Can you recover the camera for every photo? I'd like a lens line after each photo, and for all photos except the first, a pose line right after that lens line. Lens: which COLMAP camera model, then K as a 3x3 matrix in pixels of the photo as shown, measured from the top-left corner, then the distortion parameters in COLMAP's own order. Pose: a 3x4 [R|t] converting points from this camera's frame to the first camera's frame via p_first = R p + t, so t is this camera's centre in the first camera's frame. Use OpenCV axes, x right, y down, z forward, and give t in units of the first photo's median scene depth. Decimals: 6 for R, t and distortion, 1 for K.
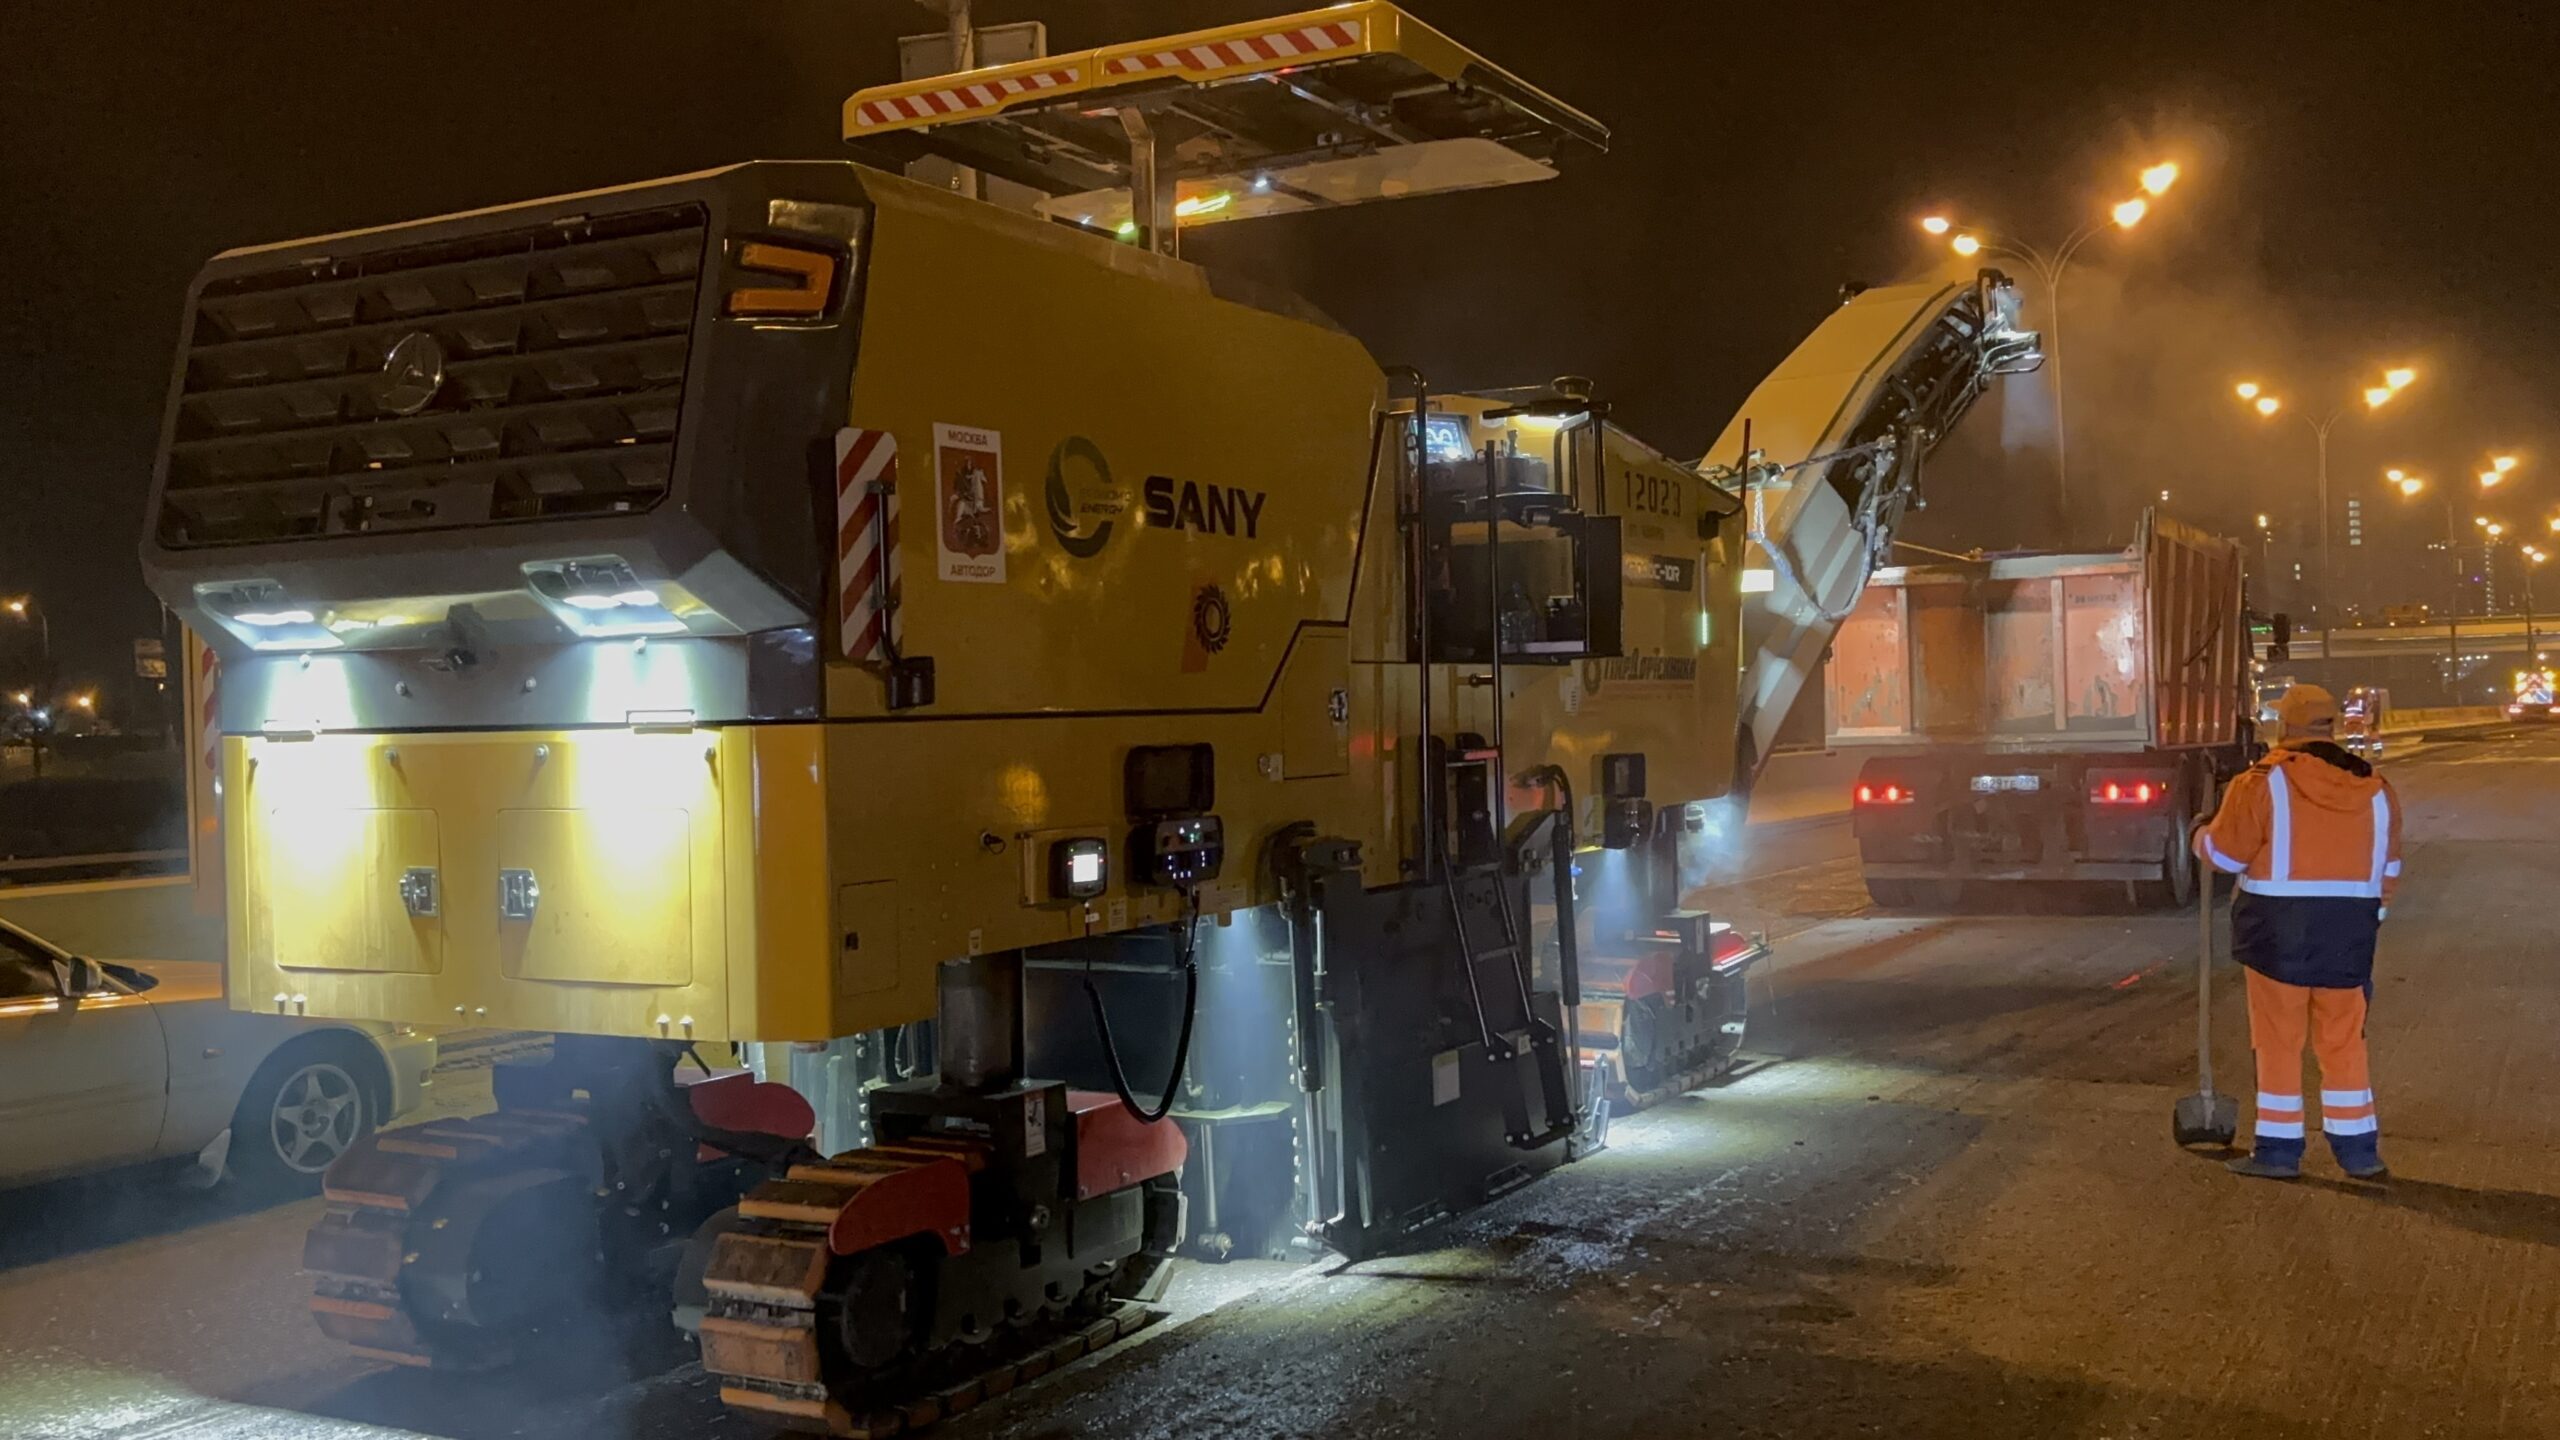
lens RADIAL K [[2393.3, 0, 1280.0], [0, 2393.3, 720.0], [0, 0, 1]] dist [0.000036, -0.000052]
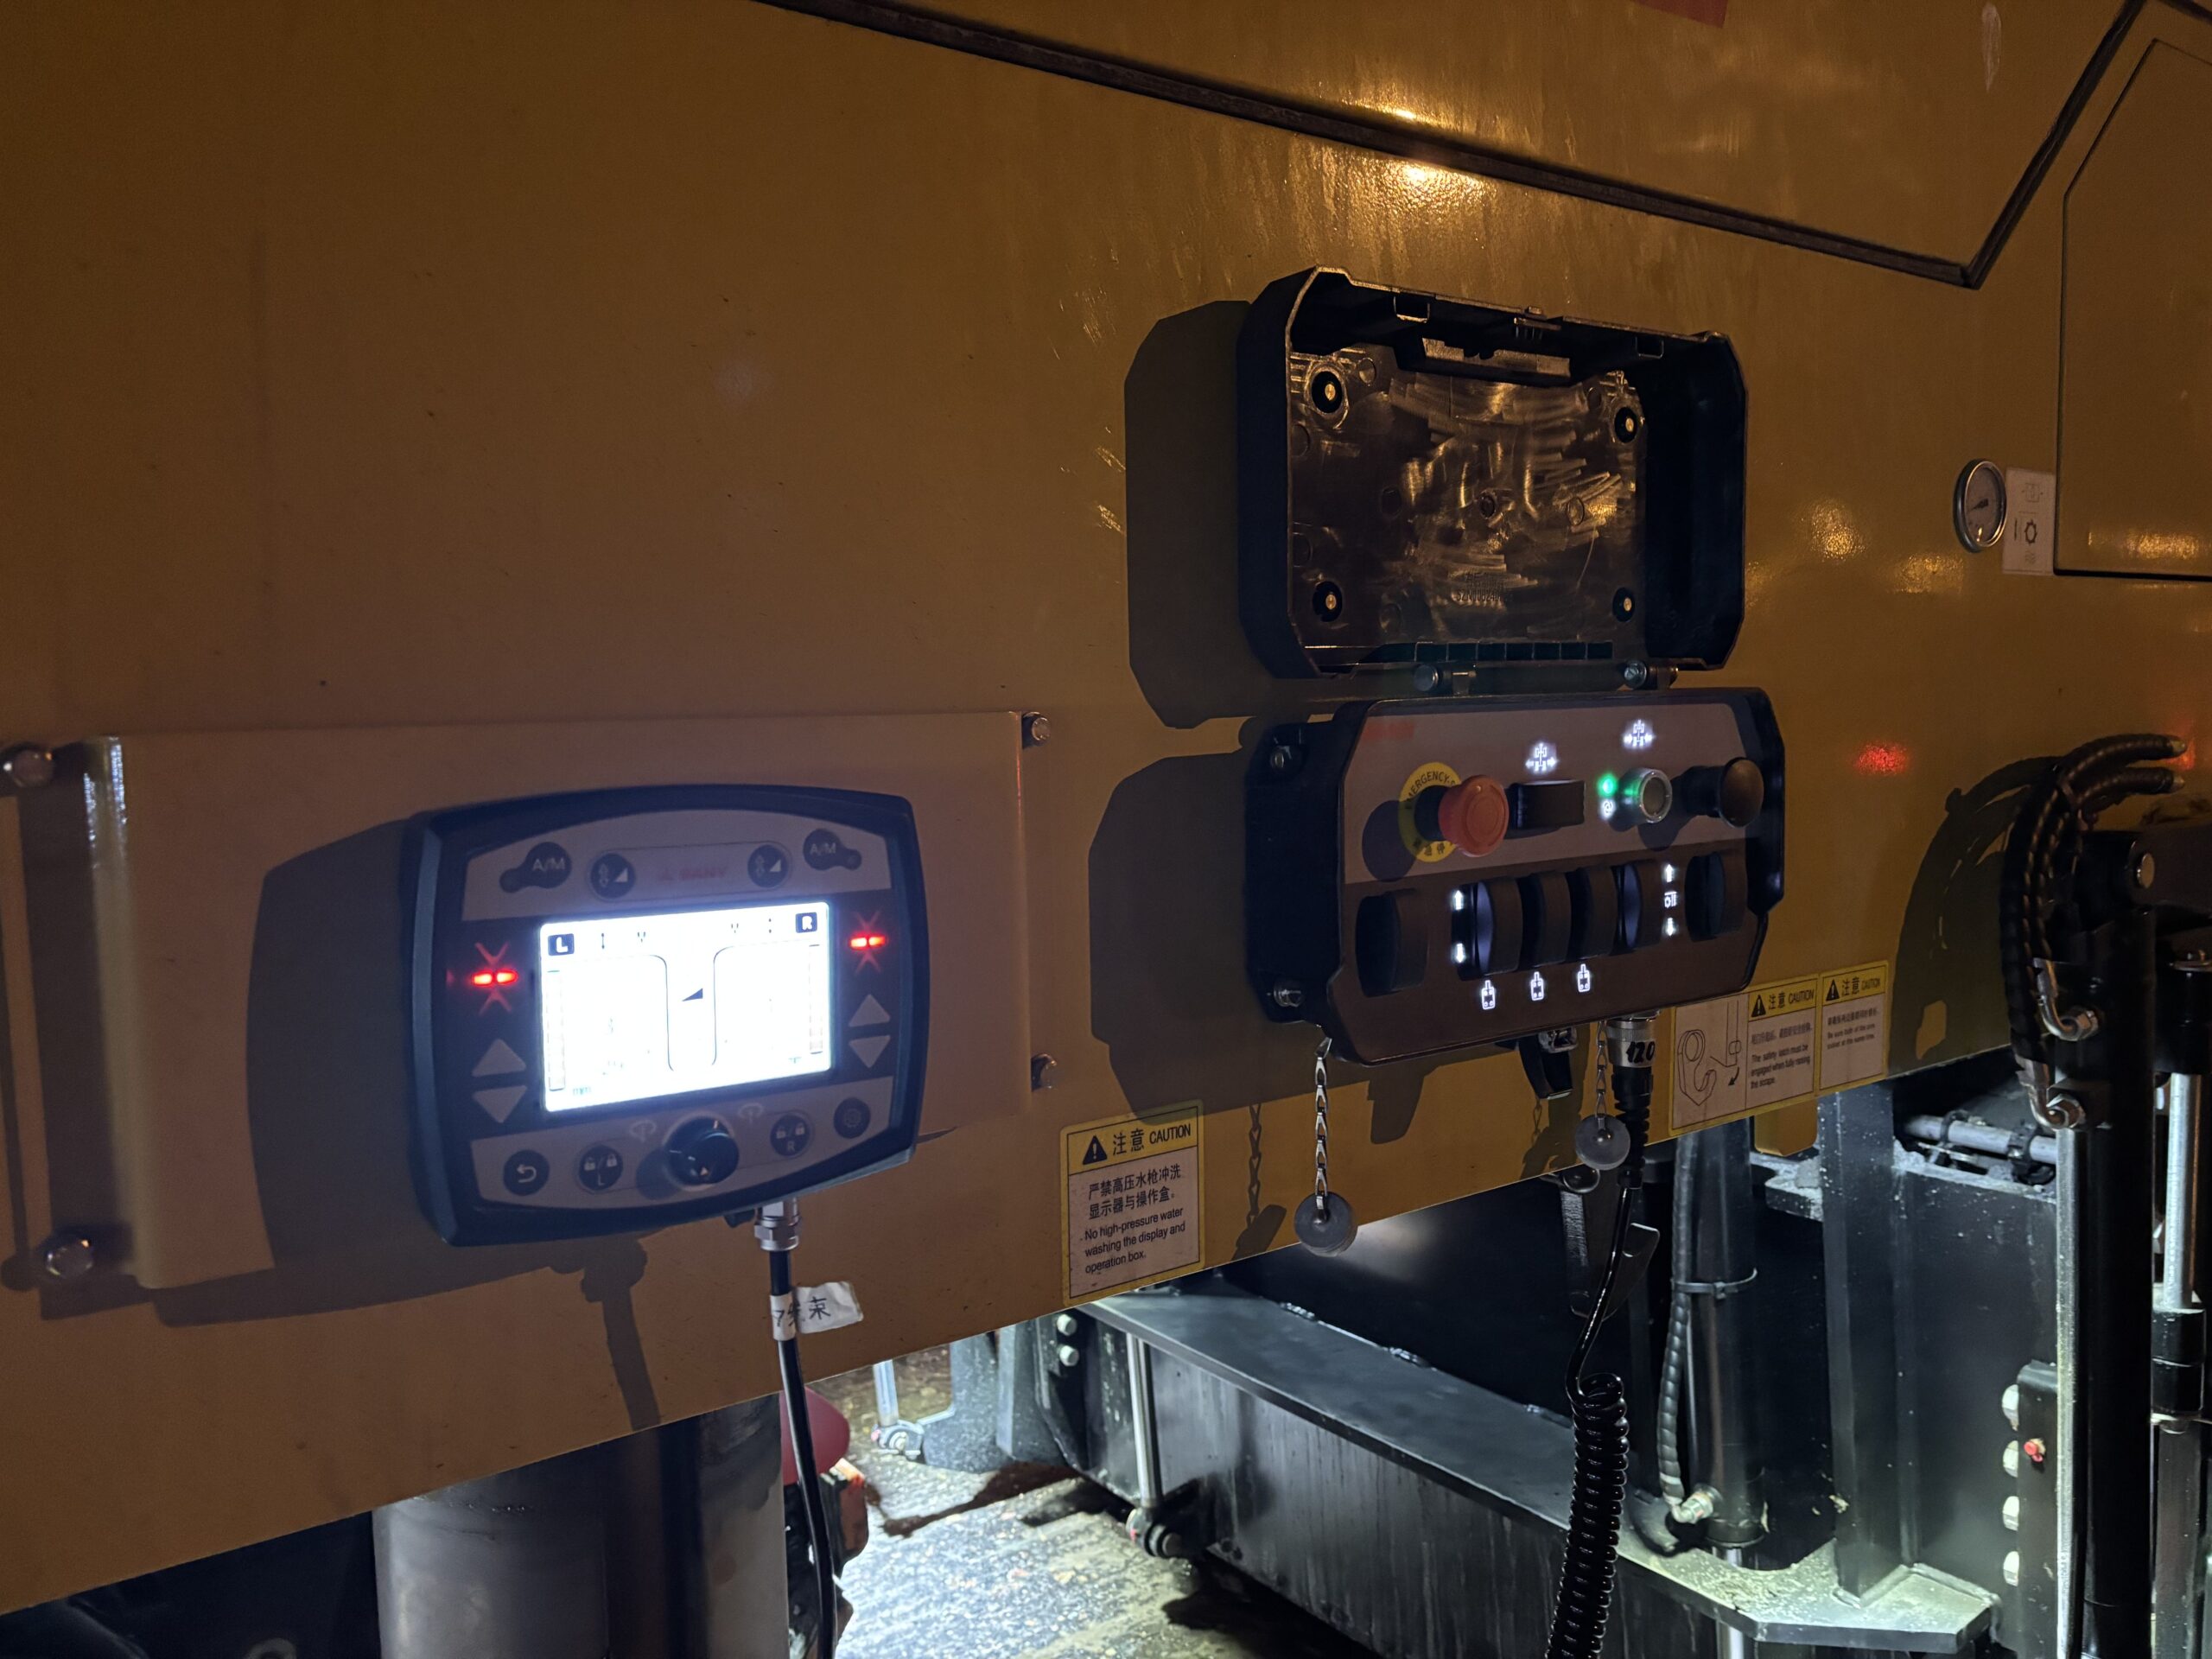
lens RADIAL K [[1694.7, 0, 1106.0], [0, 1694.7, 829.5], [0, 0, 1]] dist [-0.000711, -0.000502]
pose [[0.907779, 0.038145, -0.417711, -0.015799], [-0.001160, 0.996081, 0.088442, 0.039711], [0.419448, -0.079801, 0.904265, 0.858617]]
